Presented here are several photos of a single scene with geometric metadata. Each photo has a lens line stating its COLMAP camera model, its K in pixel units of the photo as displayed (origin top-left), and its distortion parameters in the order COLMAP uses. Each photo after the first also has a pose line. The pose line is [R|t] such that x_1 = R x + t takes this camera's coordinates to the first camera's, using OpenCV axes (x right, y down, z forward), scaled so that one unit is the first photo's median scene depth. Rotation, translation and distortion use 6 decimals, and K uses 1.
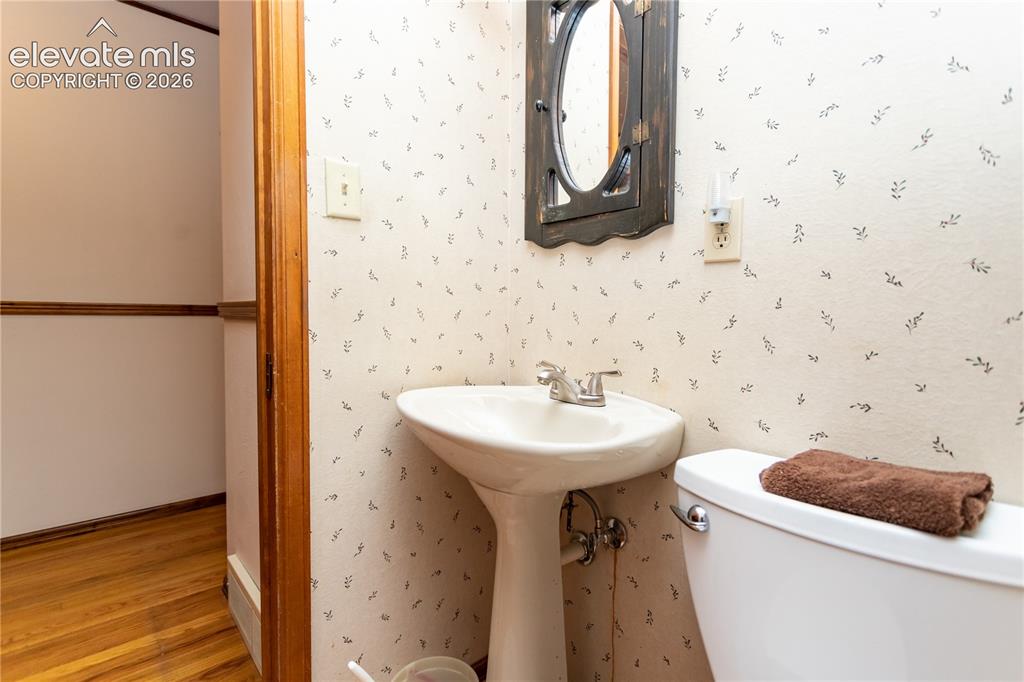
lens RADIAL K [[495.0, 0, 515.1], [0, 495.0, 332.0], [0, 0, 1]] dist [0.000945, 0.000008]
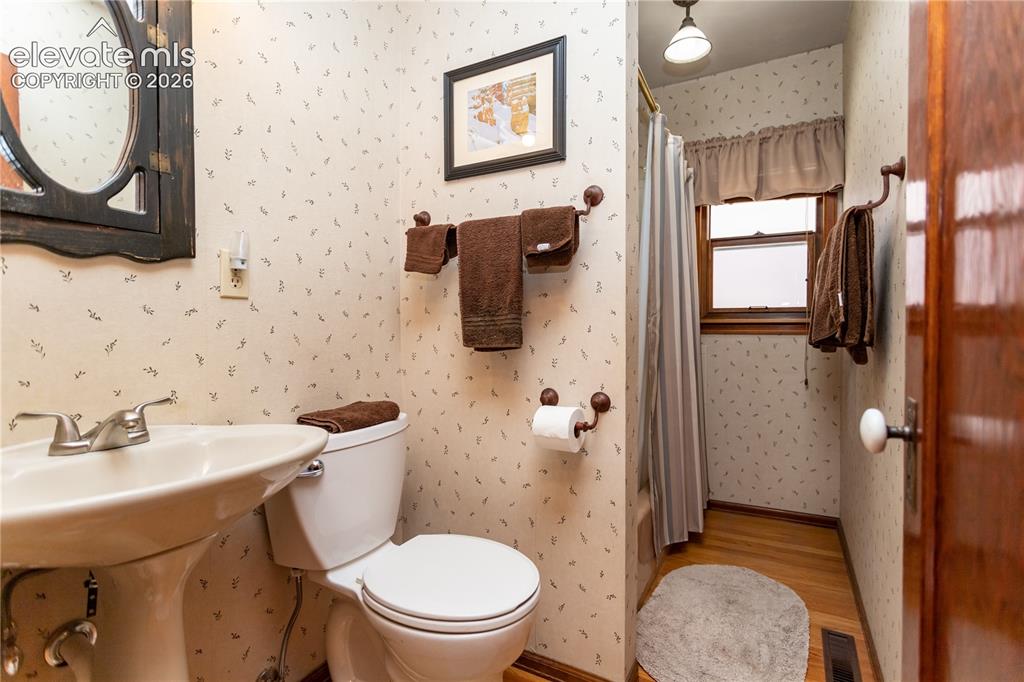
lens RADIAL K [[495.0, 0, 512.7], [0, 495.0, 339.6], [0, 0, 1]] dist [0.000945, 0.000008]
pose [[-0.348612, -0.023450, 0.936974, -1.000774], [0.045957, 0.998057, 0.042077, -0.049279], [-0.936140, 0.057729, -0.346857, 0.720918]]
